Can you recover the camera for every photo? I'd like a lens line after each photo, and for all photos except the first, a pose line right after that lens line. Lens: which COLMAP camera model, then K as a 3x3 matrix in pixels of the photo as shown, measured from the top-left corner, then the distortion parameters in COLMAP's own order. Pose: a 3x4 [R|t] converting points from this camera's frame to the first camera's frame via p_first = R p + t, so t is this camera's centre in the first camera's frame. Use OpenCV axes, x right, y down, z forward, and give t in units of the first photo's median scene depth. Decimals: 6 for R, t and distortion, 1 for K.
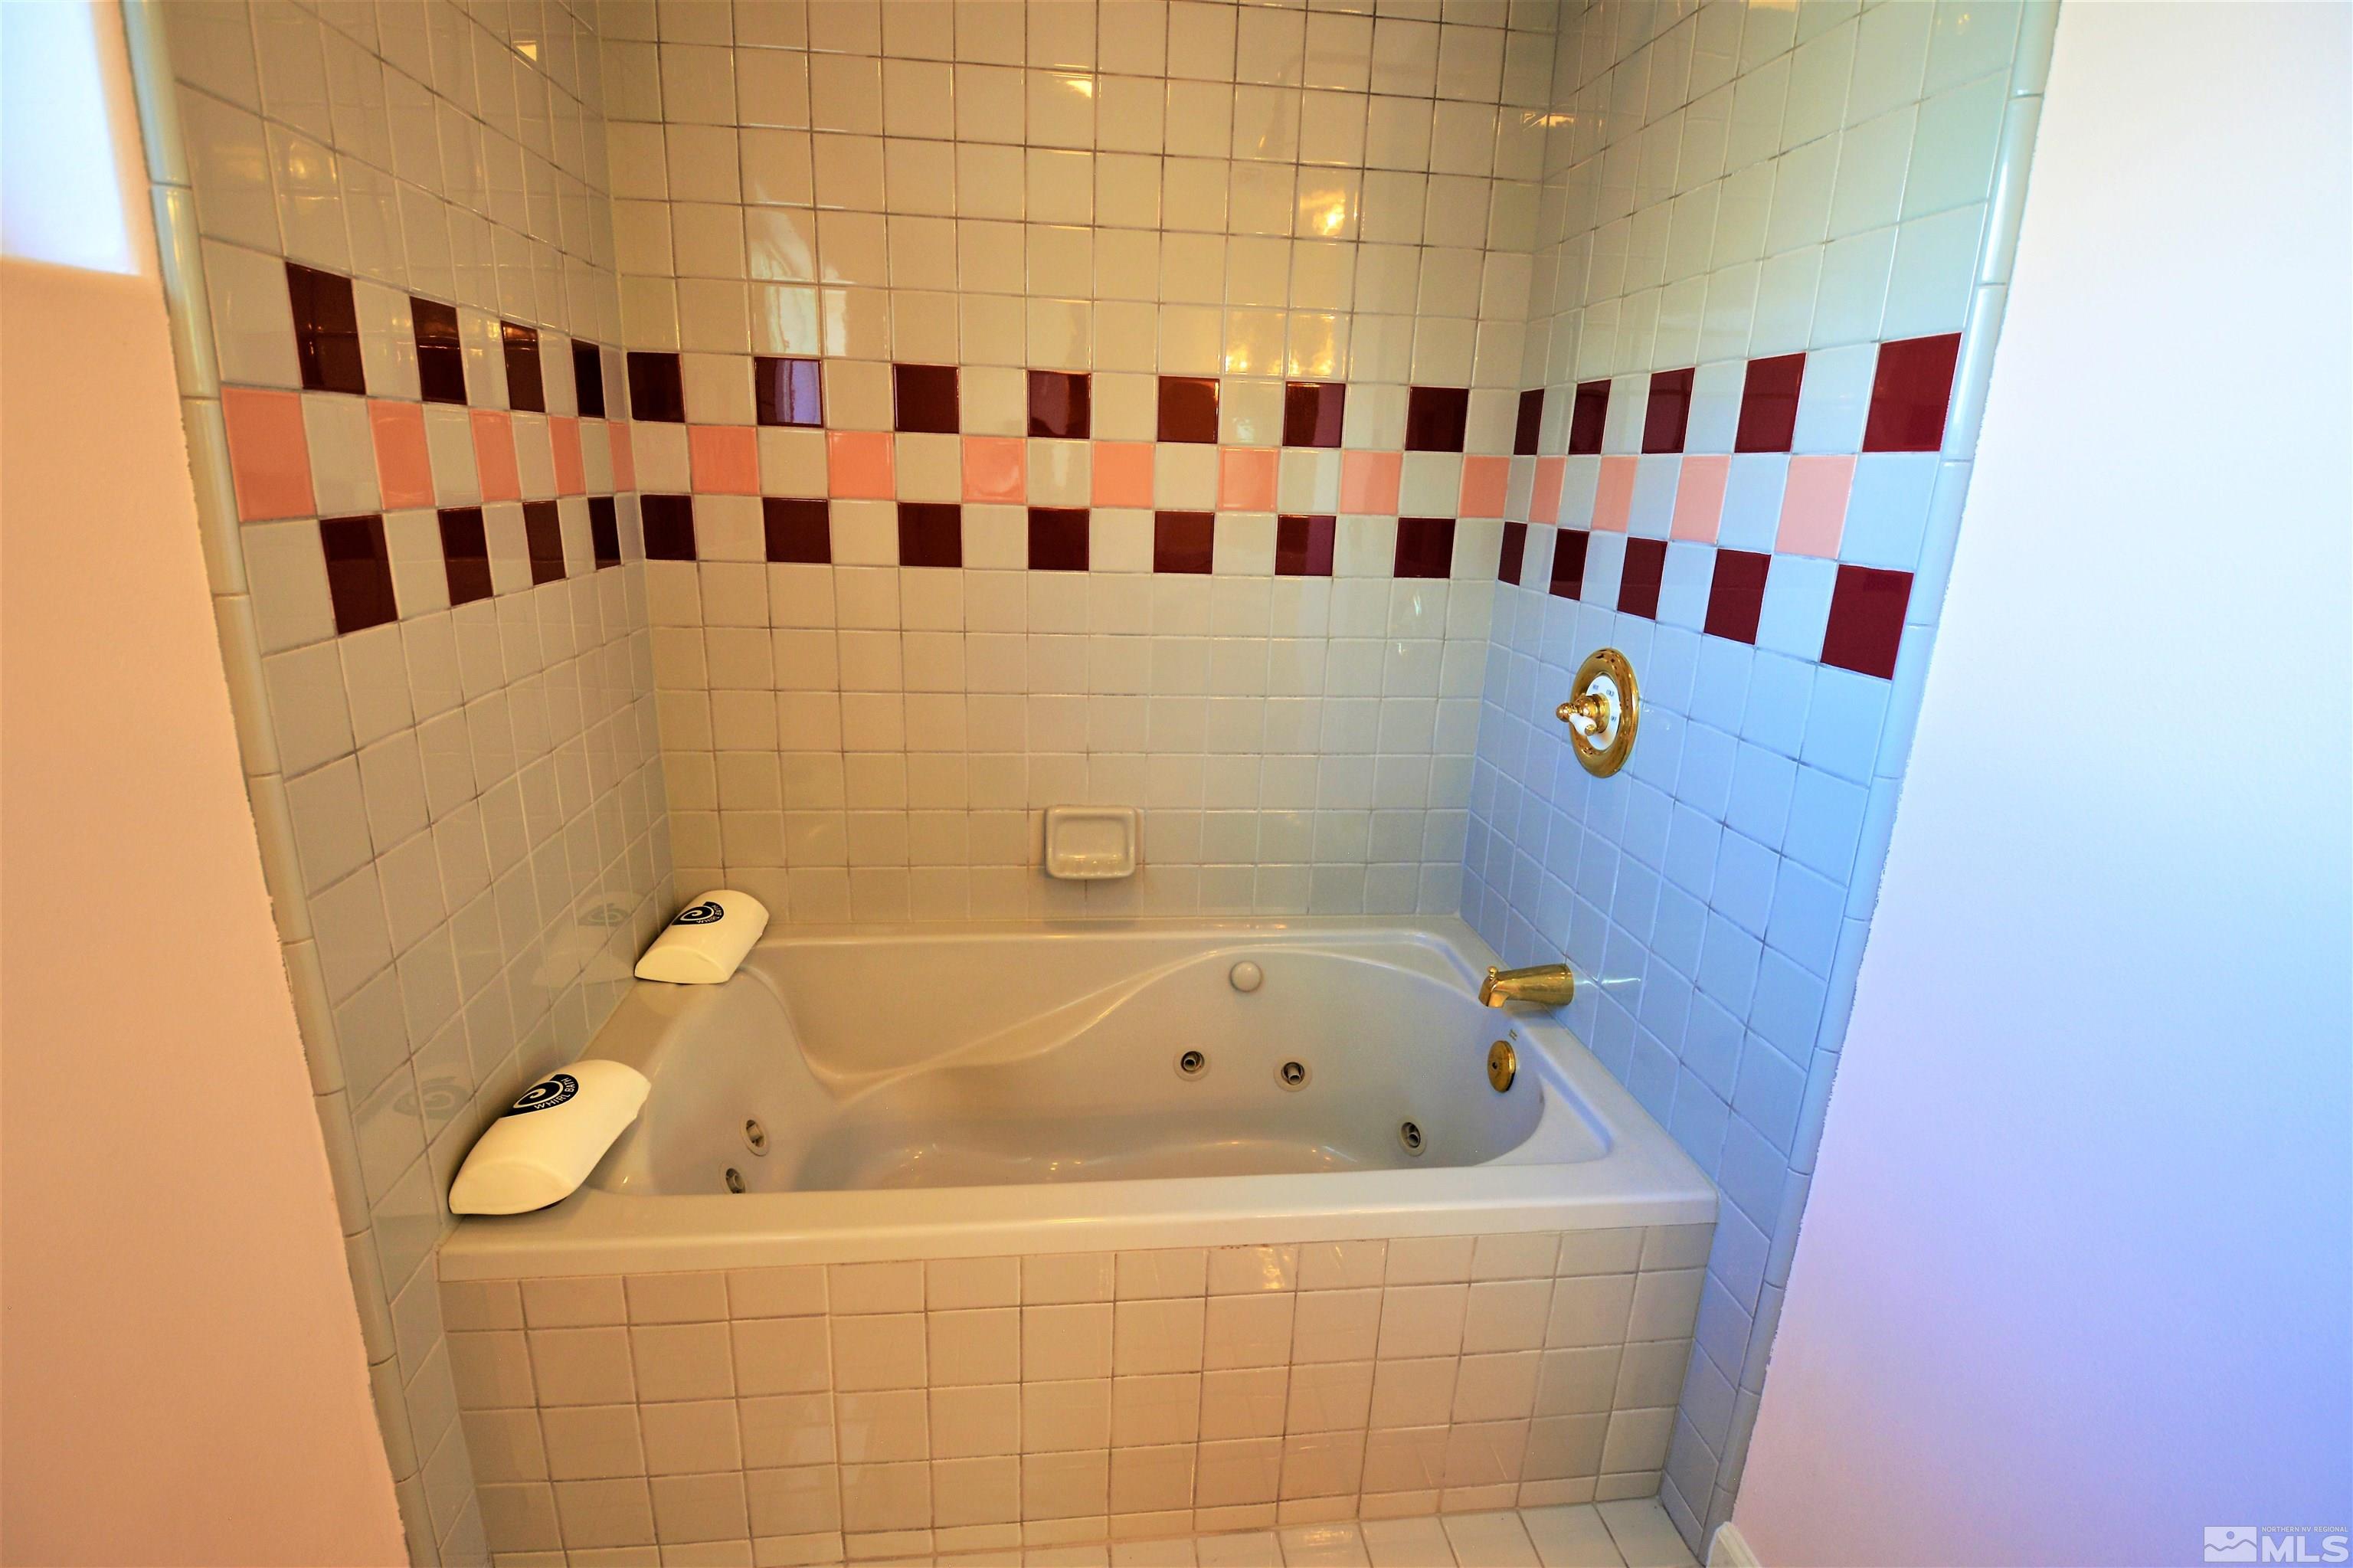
lens RADIAL K [[1067.0, 0, 1179.4], [0, 1067.0, 774.0], [0, 0, 1]] dist [-0.014231, -0.007348]
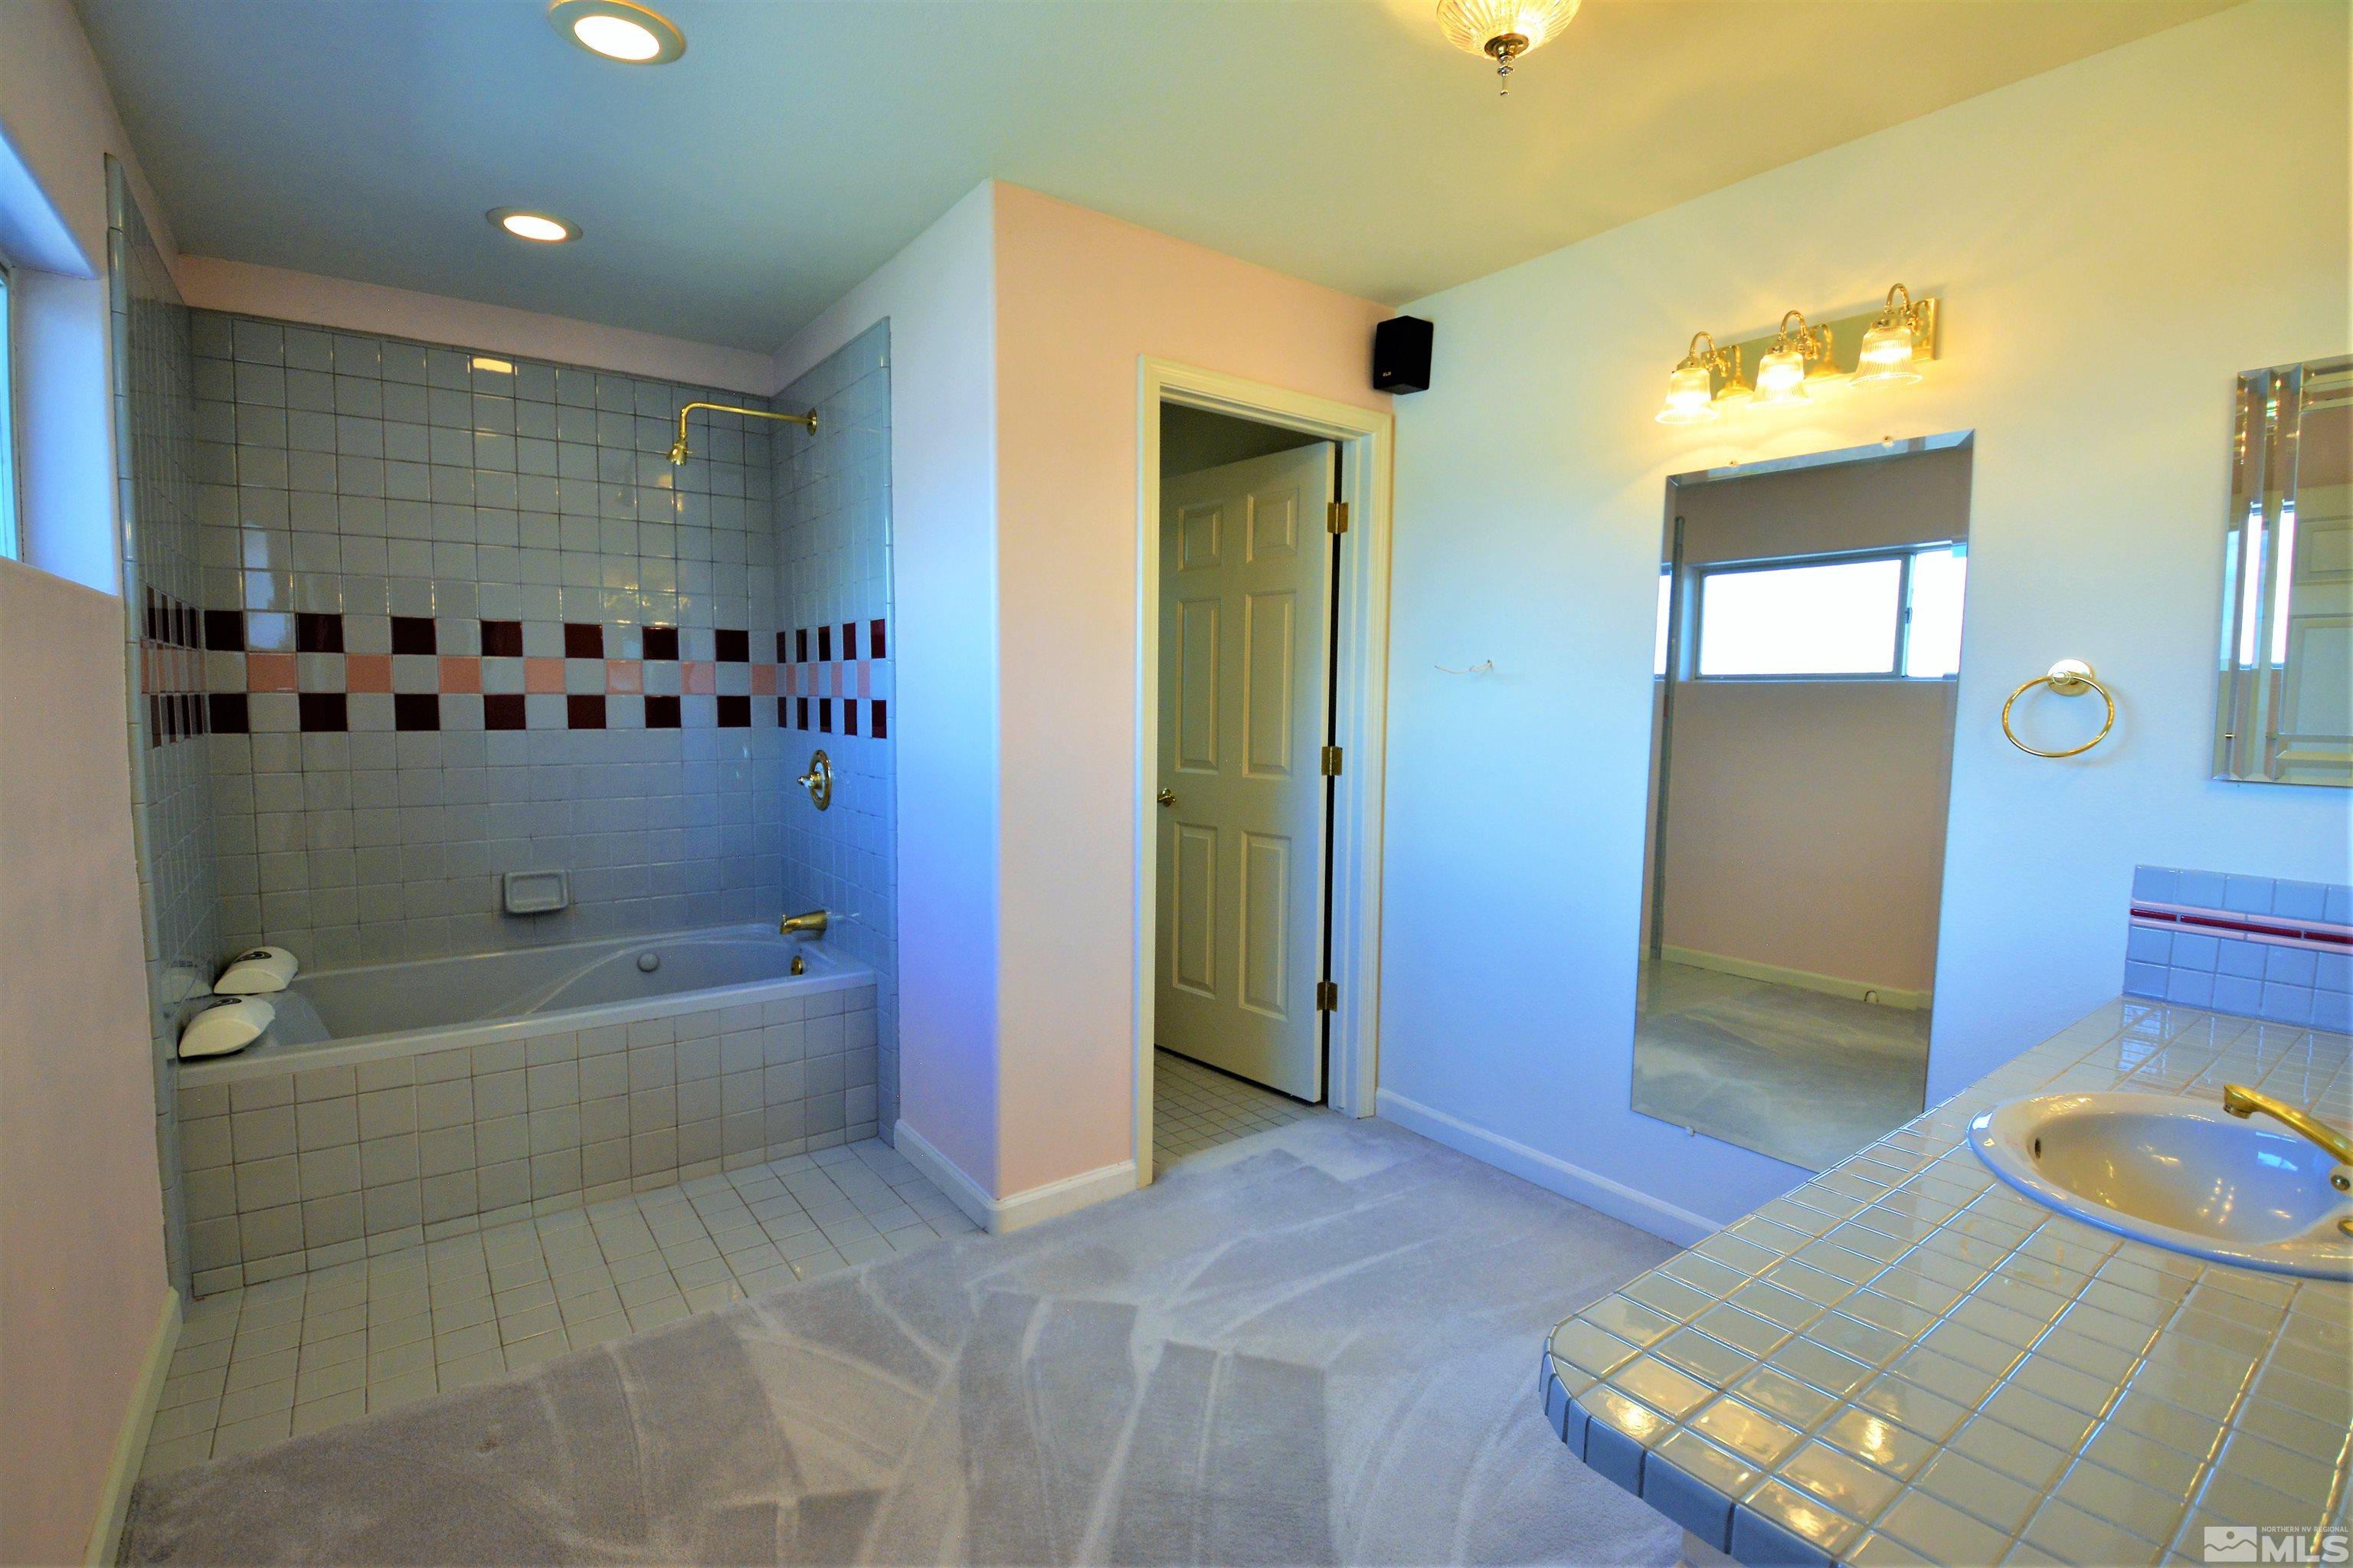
lens RADIAL K [[1067.0, 0, 1190.3], [0, 1067.0, 784.7], [0, 0, 1]] dist [-0.014231, -0.007348]
pose [[0.863924, -0.068586, 0.498931, -0.018036], [0.156506, 0.978195, -0.136530, 0.310525], [-0.478688, 0.196037, 0.855820, -1.009141]]
